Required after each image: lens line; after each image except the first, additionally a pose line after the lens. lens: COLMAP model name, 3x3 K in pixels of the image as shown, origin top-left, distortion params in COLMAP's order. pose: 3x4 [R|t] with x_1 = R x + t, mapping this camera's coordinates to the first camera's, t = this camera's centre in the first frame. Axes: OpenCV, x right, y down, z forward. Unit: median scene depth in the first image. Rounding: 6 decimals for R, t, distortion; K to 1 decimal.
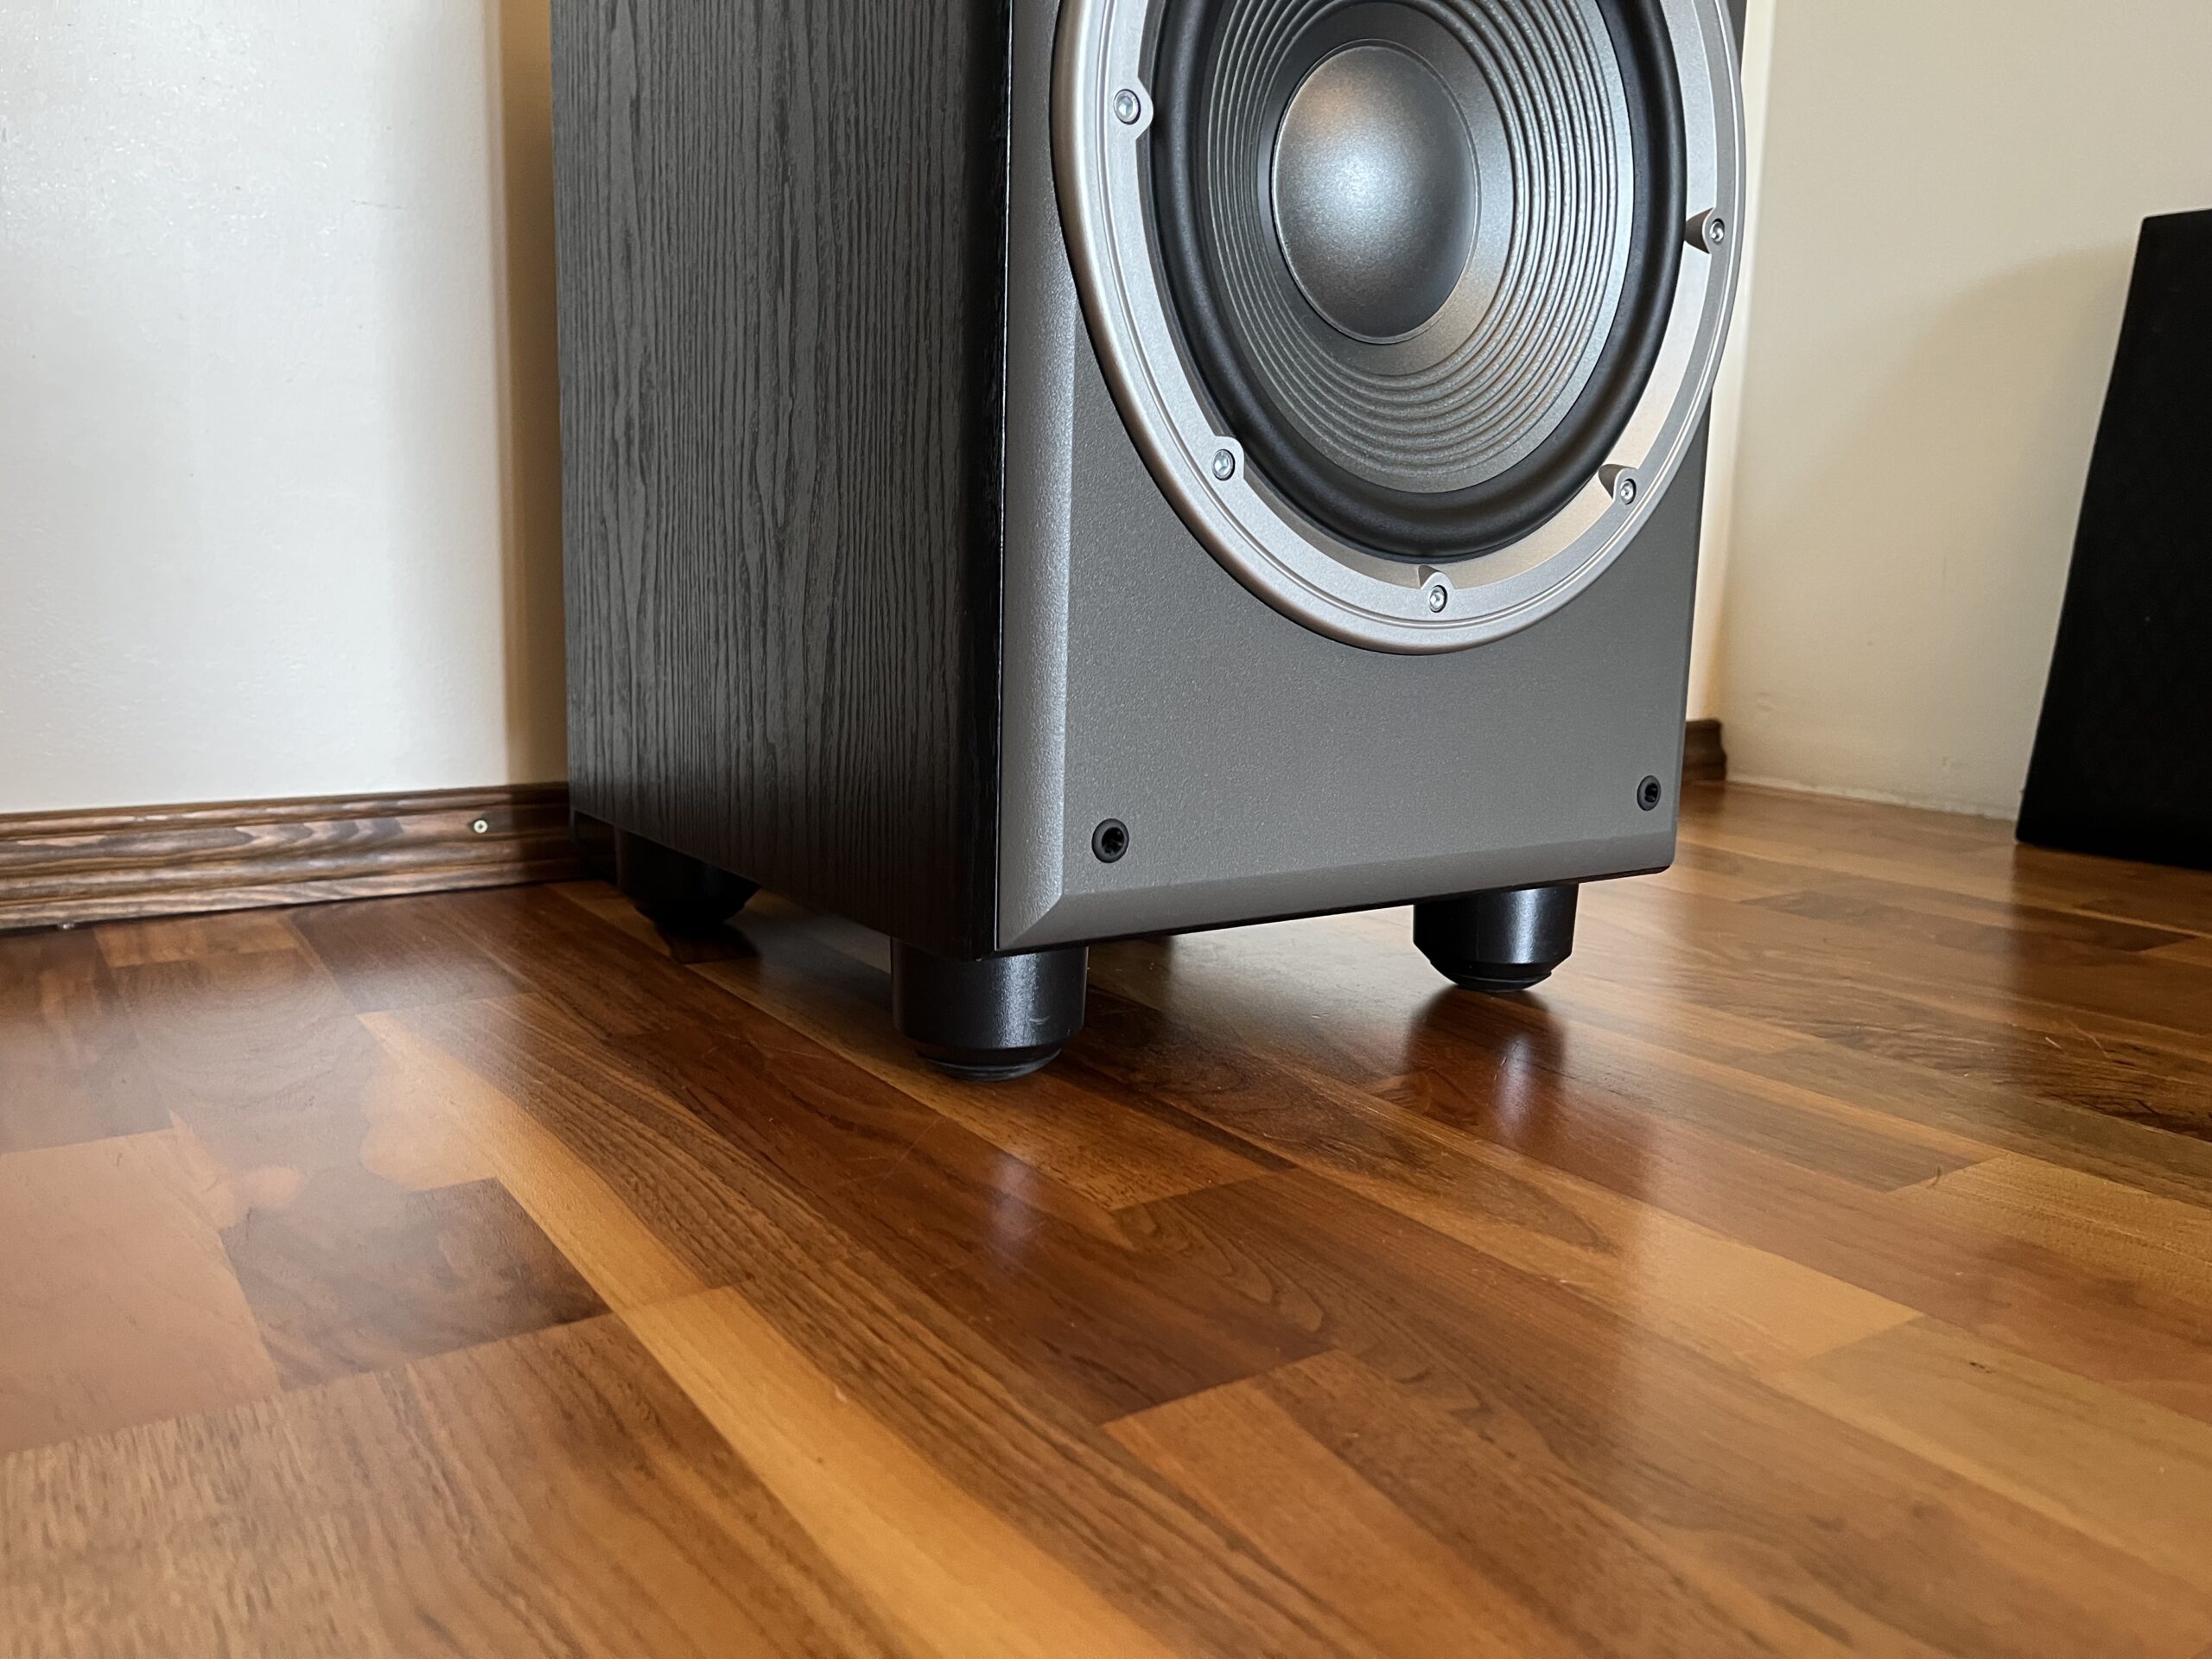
lens RADIAL K [[1695.6, 0, 1104.8], [0, 1695.6, 838.9], [0, 0, 1]] dist [0.063776, -0.094935]
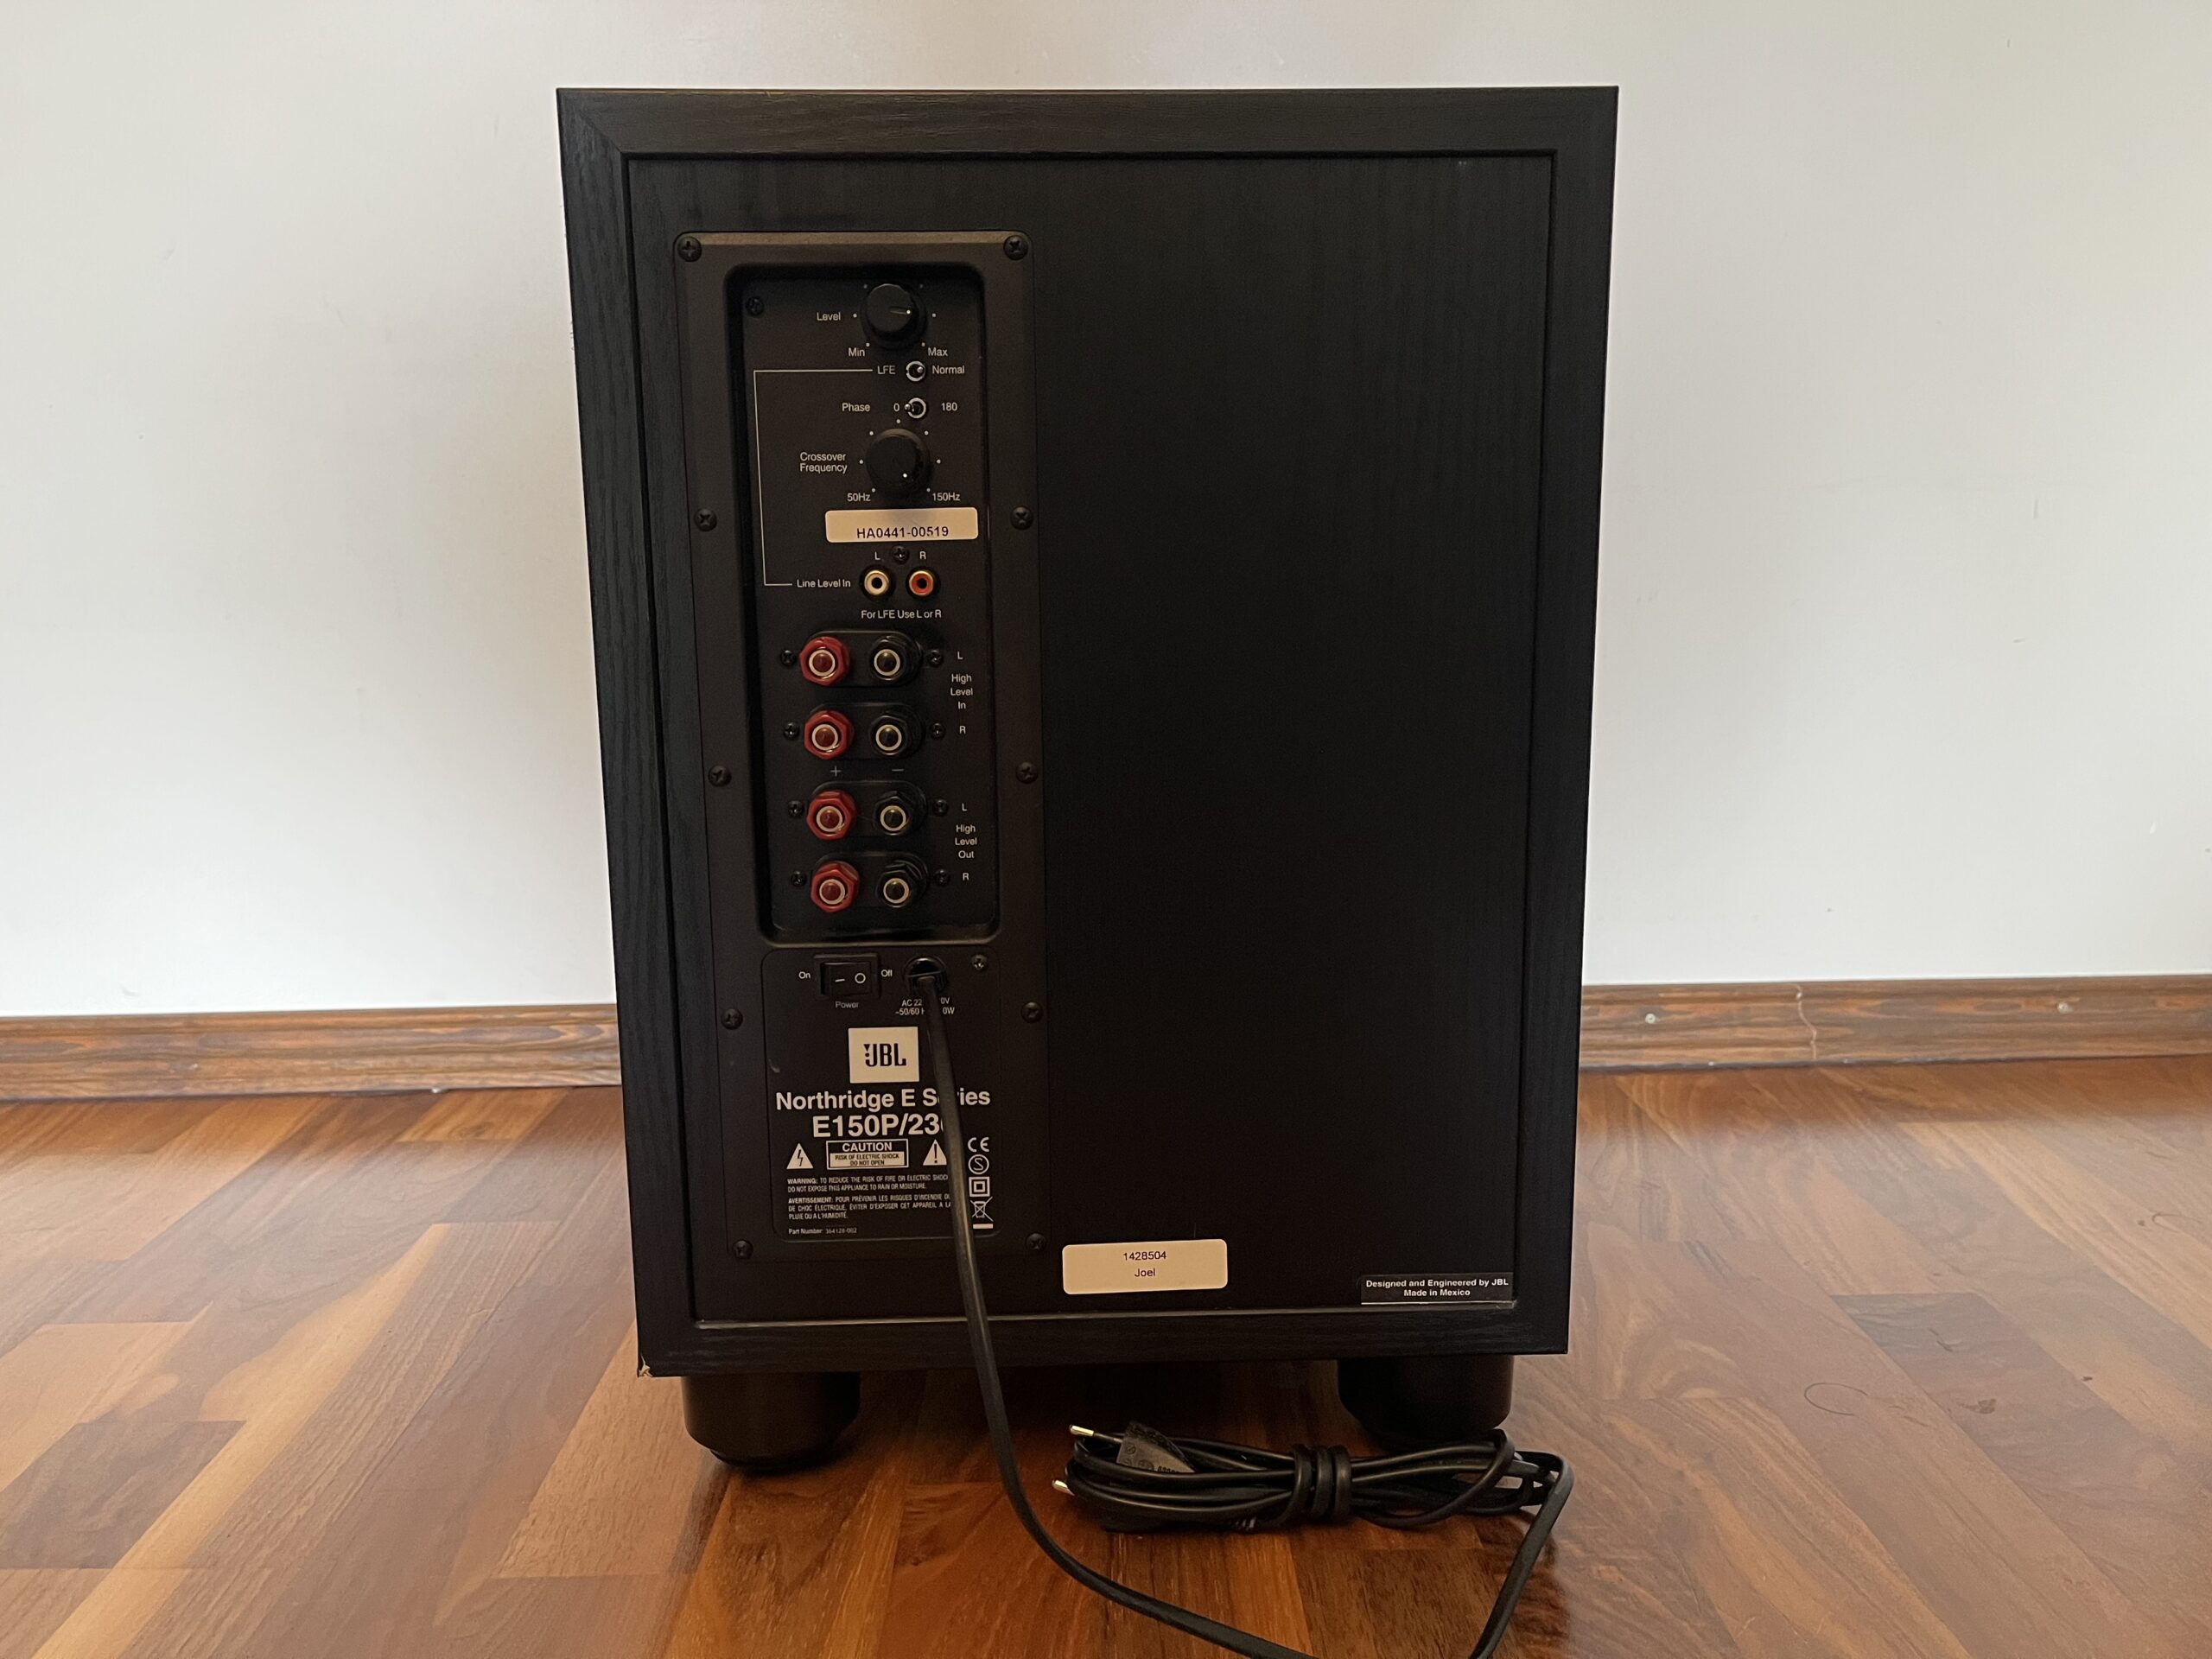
lens RADIAL K [[1695.6, 0, 1111.1], [0, 1695.6, 847.1], [0, 0, 1]] dist [0.063776, -0.094935]
pose [[0.838181, 0.064425, -0.541574, 0.789305], [-0.056651, 0.997912, 0.031033, -0.290487], [0.542443, 0.004670, 0.840080, 0.151033]]
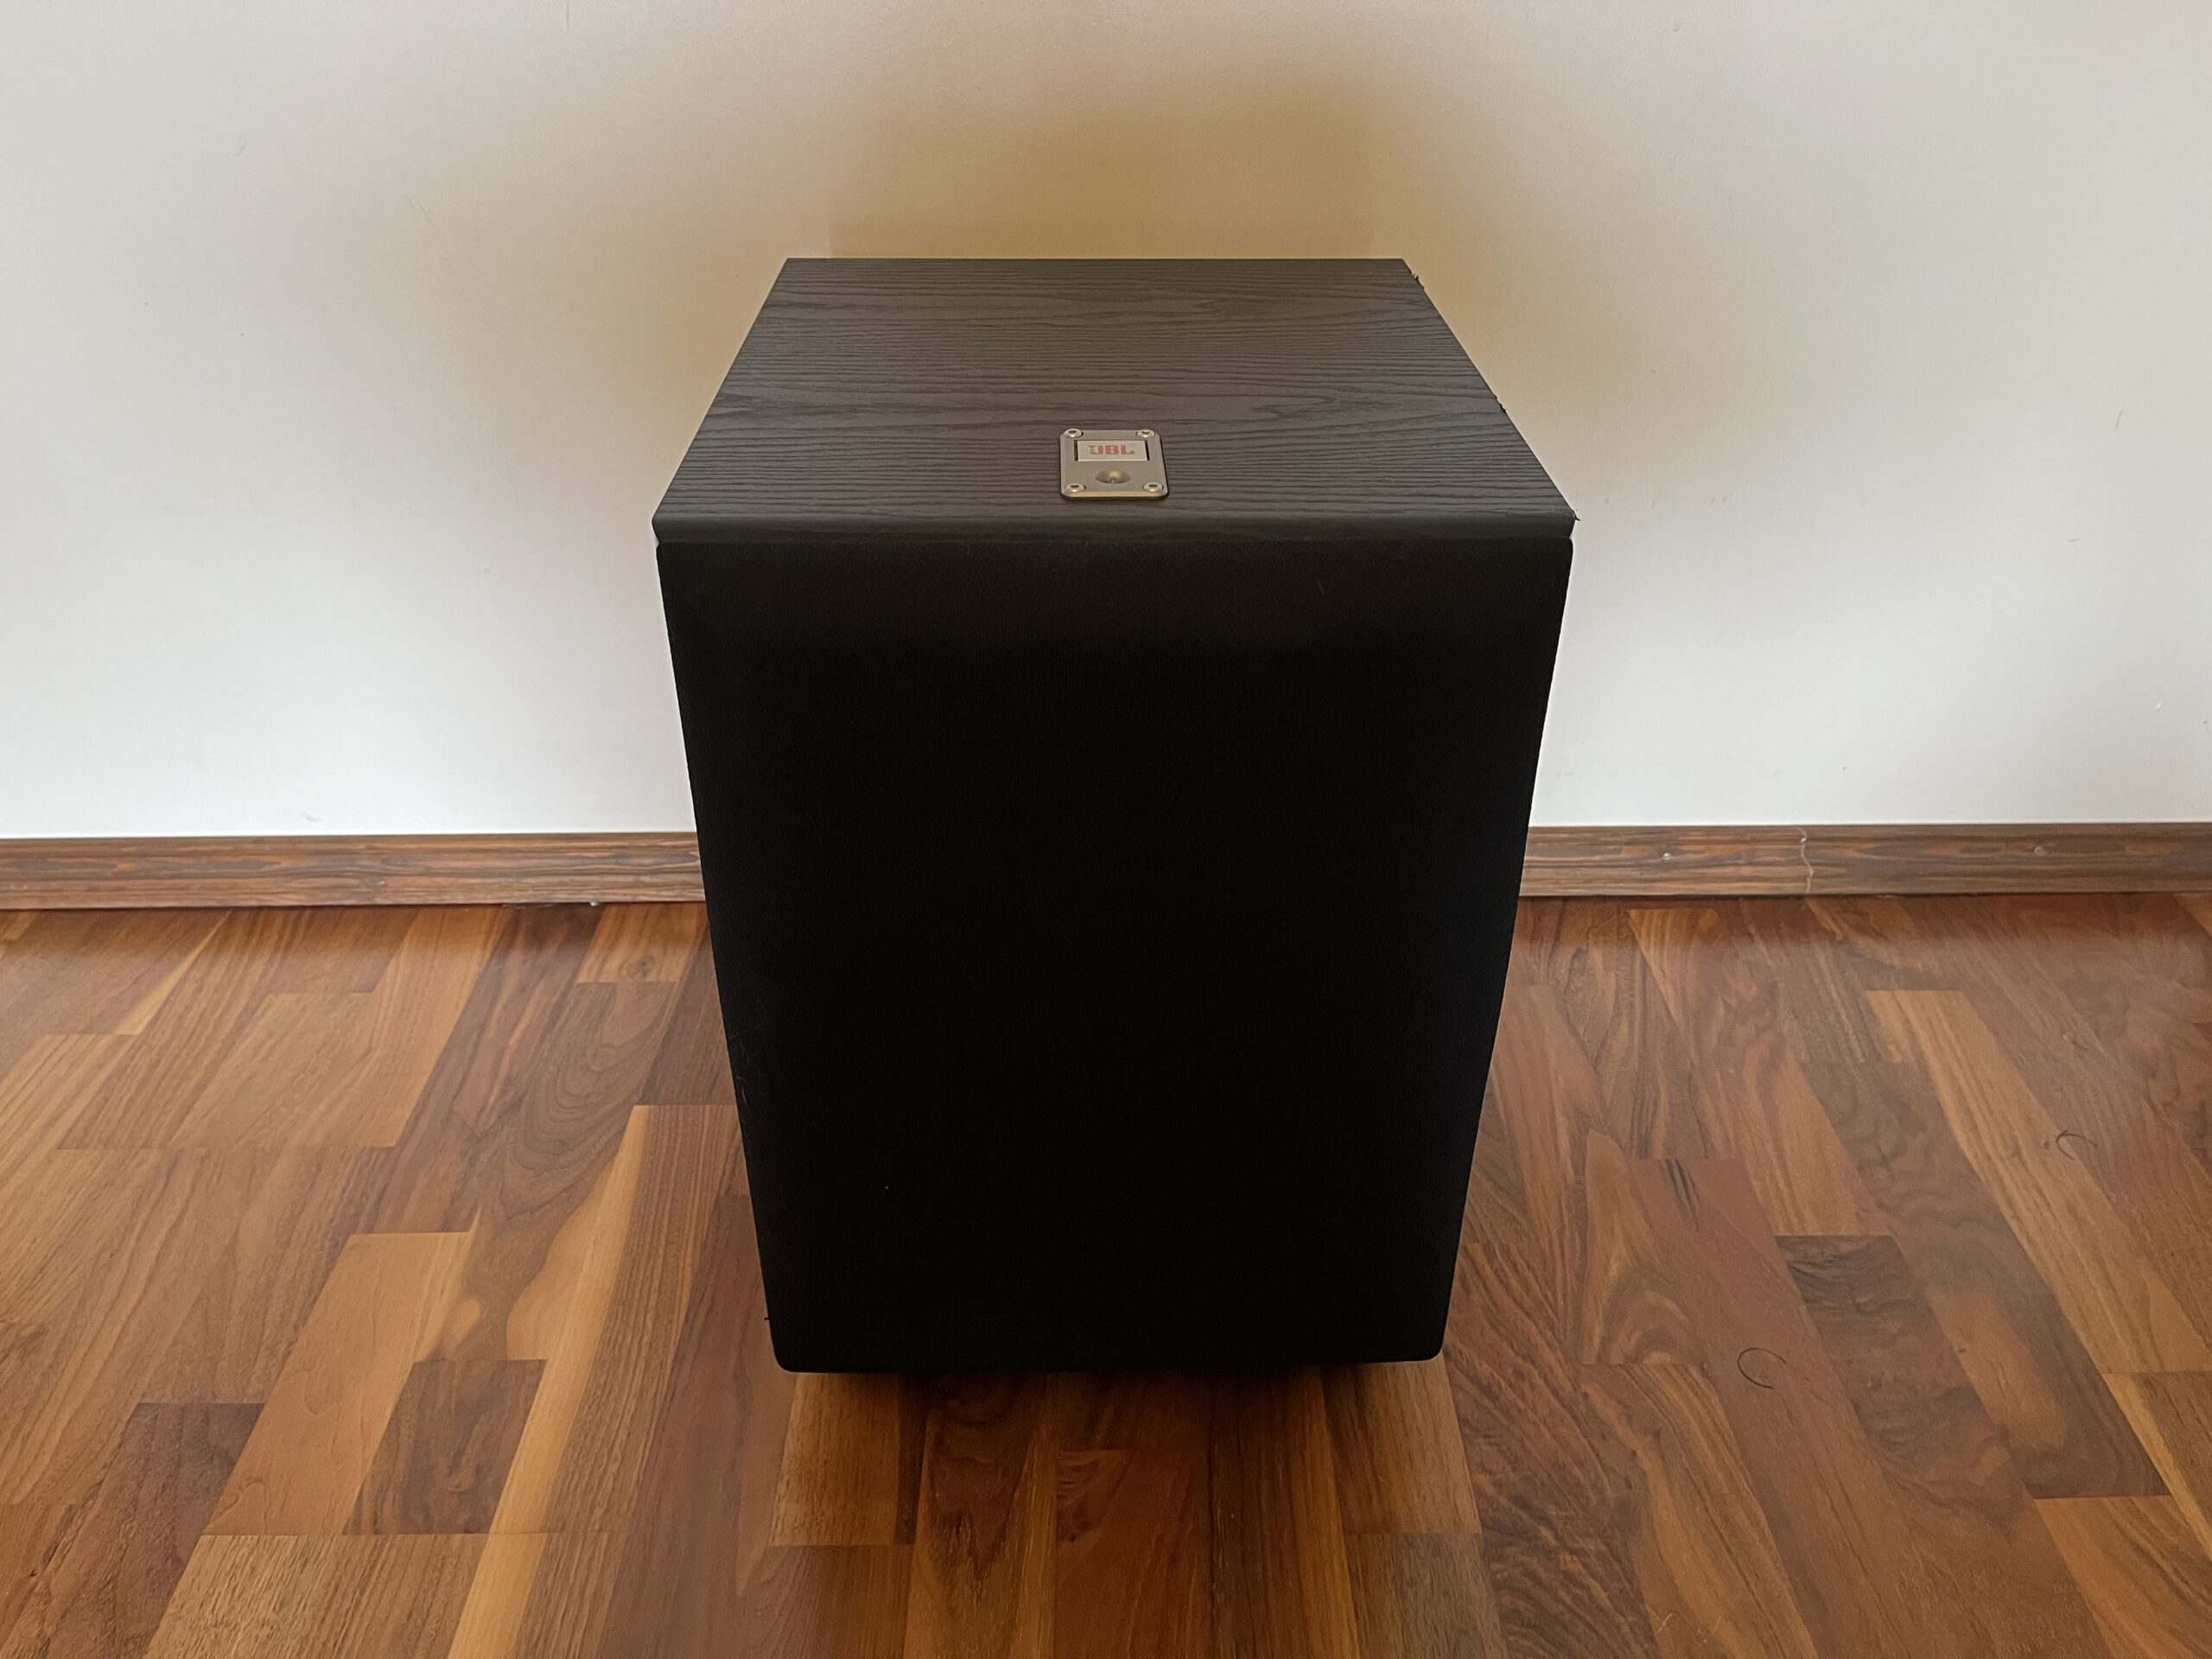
lens RADIAL K [[1695.6, 0, 1105.8], [0, 1695.6, 829.9], [0, 0, 1]] dist [0.063776, -0.094935]
pose [[0.831555, 0.279287, -0.480120, 0.708999], [-0.069749, 0.910055, 0.408578, -0.908013], [0.551046, -0.306267, 0.776240, 0.049654]]
